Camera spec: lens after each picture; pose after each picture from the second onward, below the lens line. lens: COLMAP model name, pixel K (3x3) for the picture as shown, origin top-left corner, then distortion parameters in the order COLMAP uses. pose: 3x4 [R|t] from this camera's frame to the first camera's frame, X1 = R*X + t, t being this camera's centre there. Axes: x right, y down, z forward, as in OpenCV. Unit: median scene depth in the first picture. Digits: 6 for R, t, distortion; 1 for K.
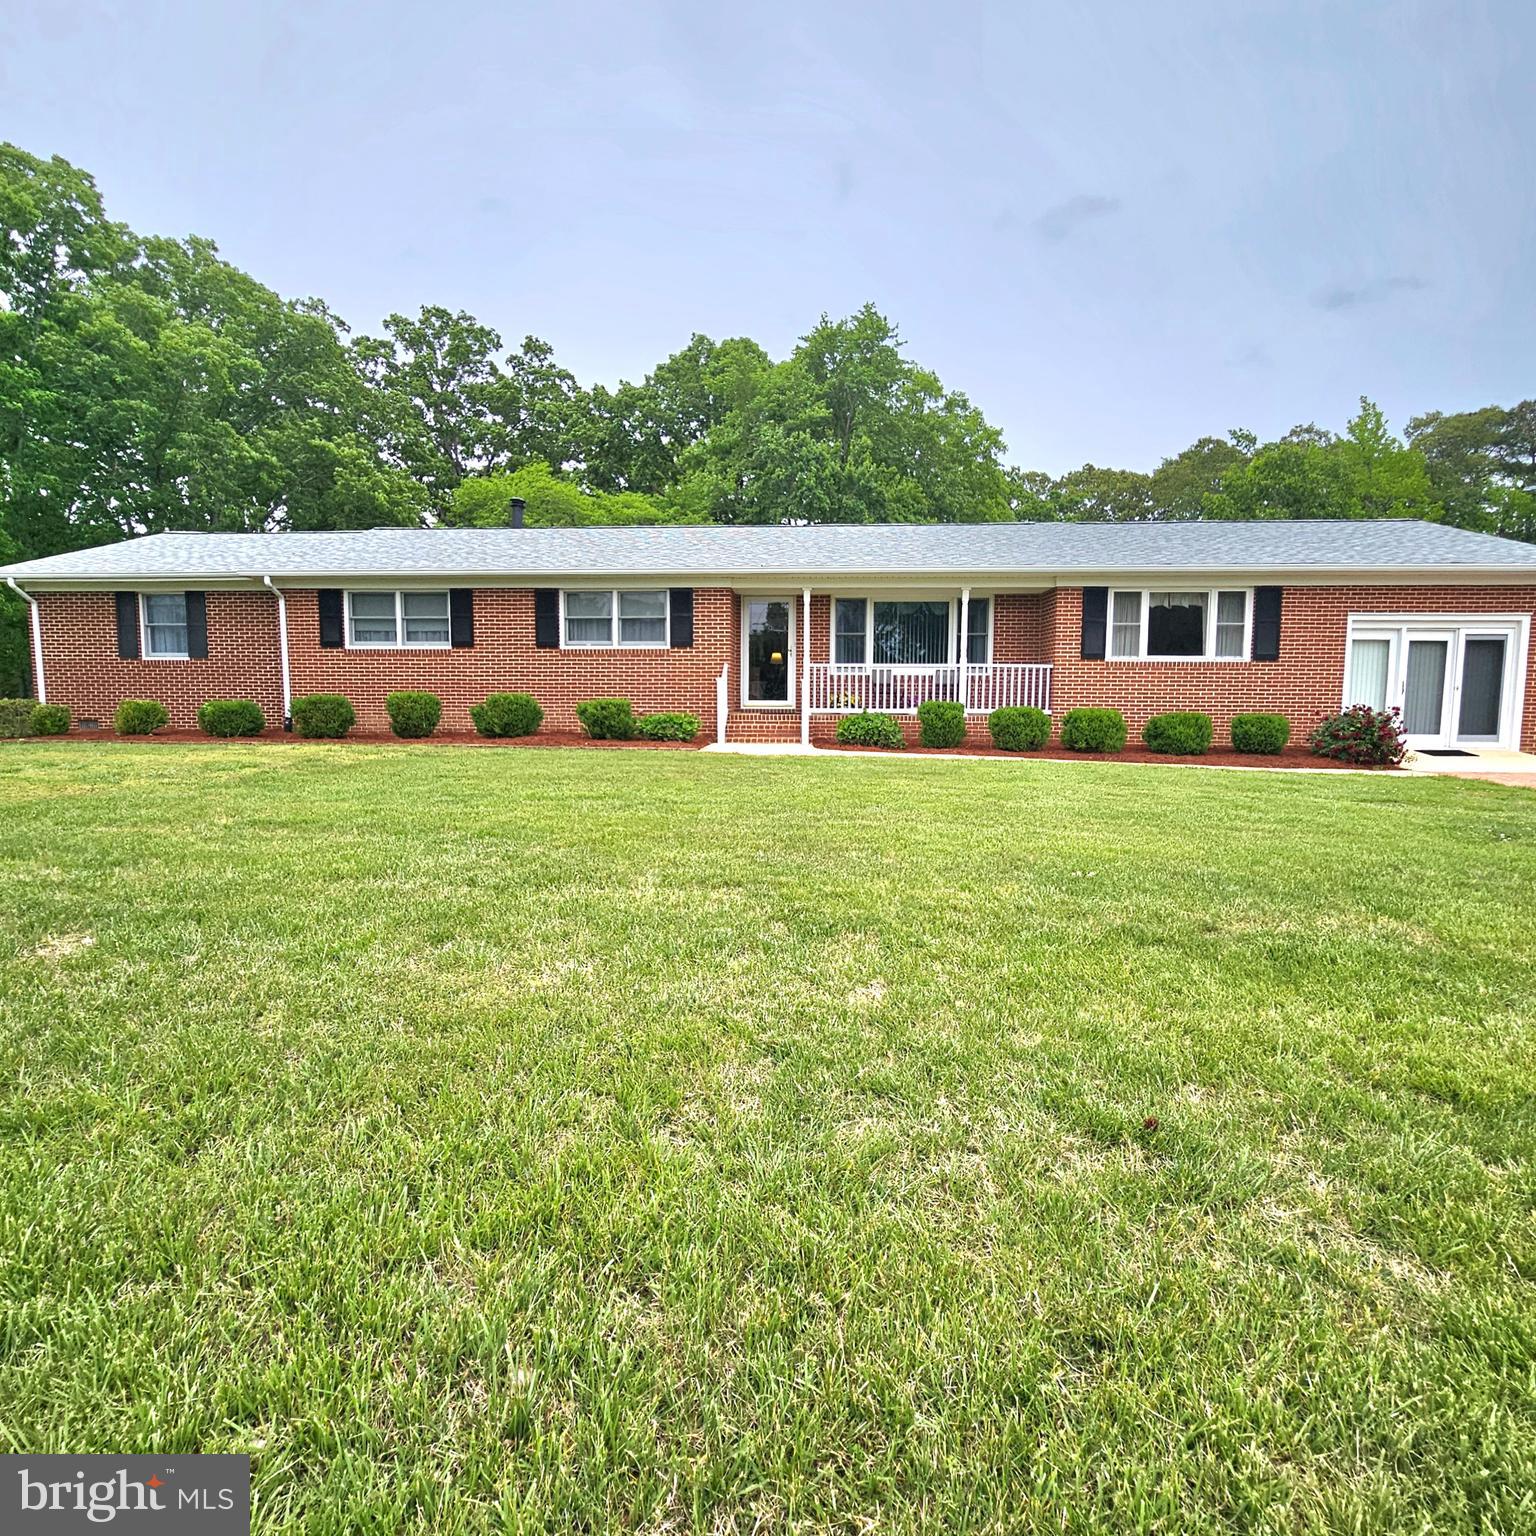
lens RADIAL K [[828.5, 0, 770.9], [0, 828.5, 774.2], [0, 0, 1]] dist [-0.006440, -0.002856]
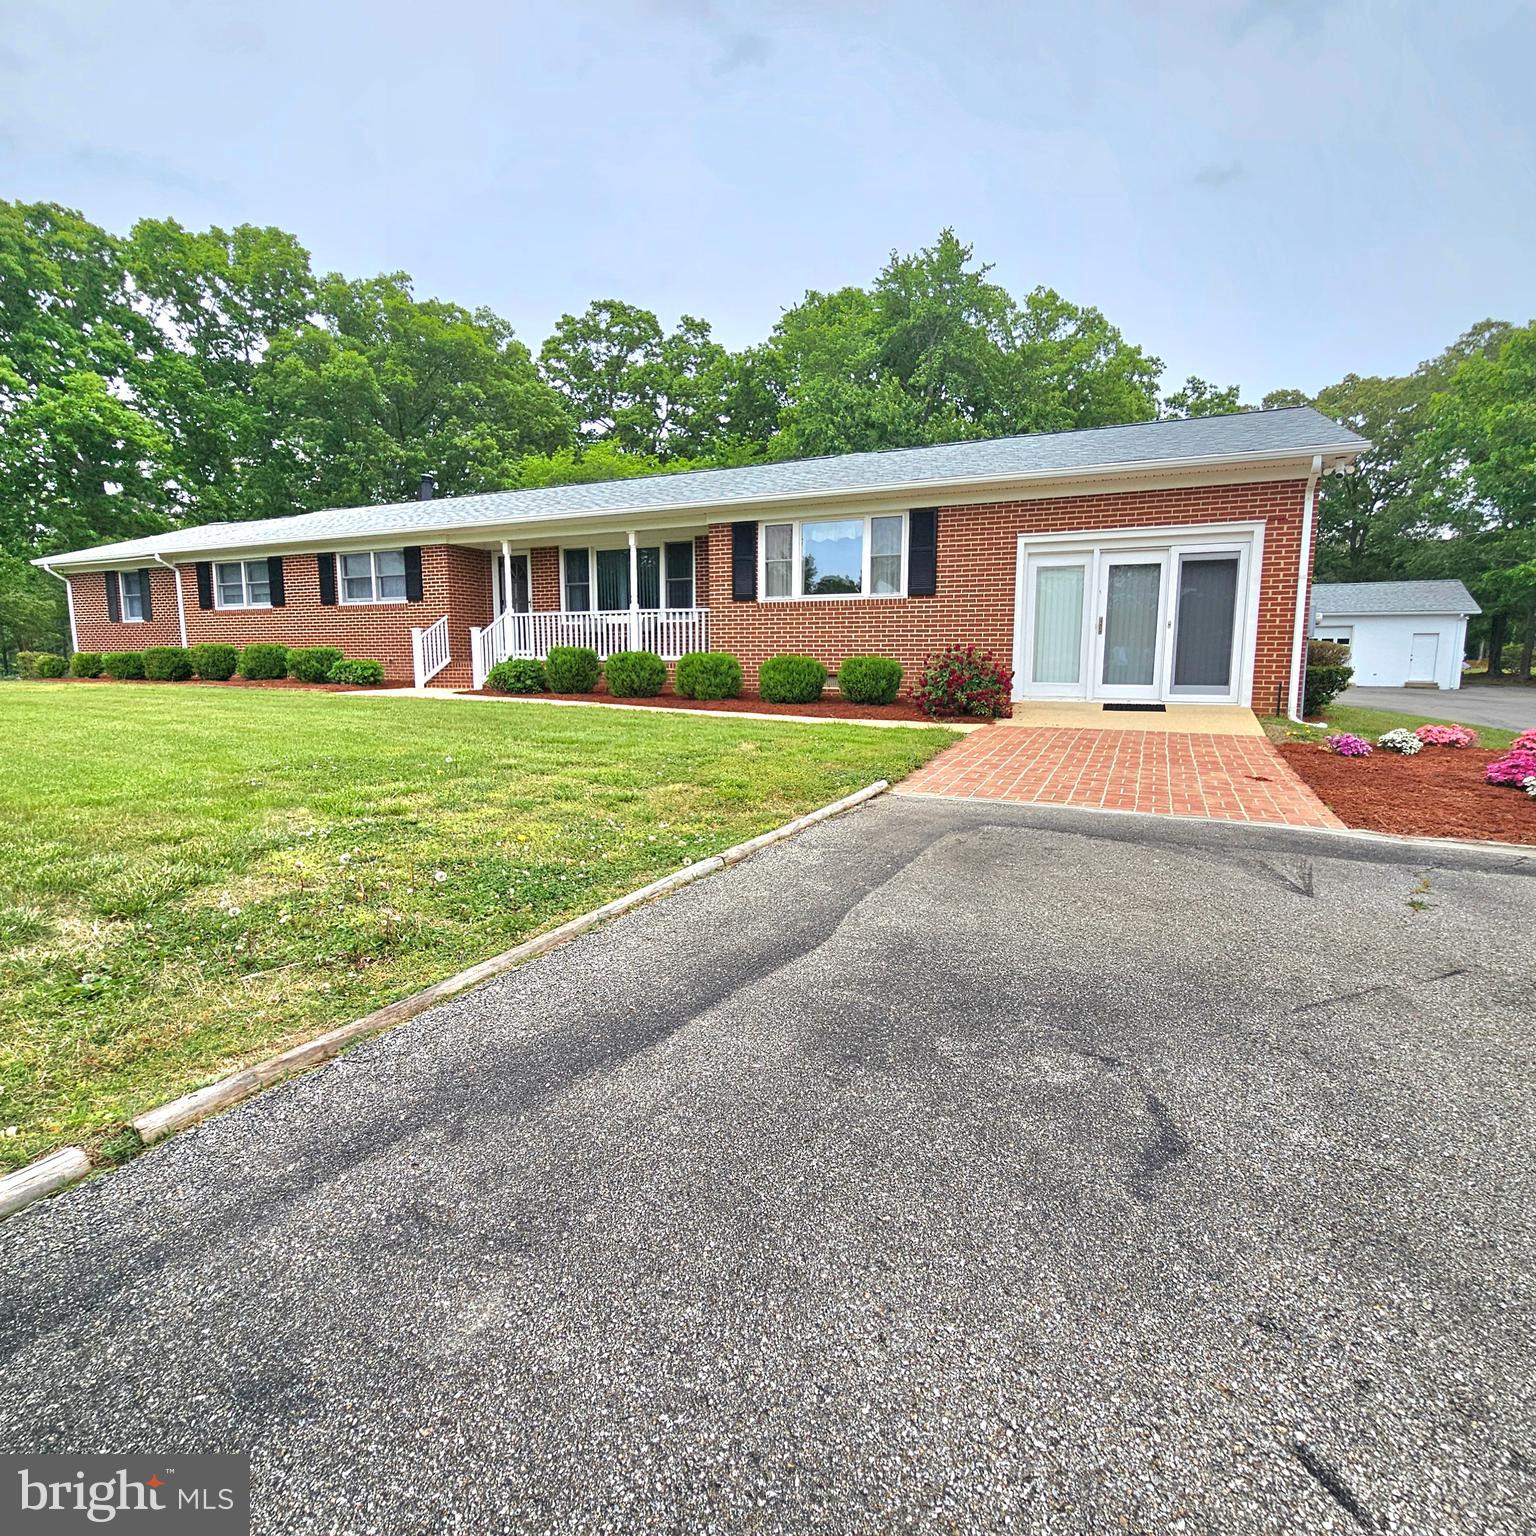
lens RADIAL K [[828.5, 0, 771.0], [0, 828.5, 761.6], [0, 0, 1]] dist [-0.006440, -0.002856]
pose [[0.934792, 0.040493, -0.352879, 0.722433], [-0.031604, 0.999022, 0.030916, 0.010871], [0.353786, -0.017747, 0.935158, 0.135482]]
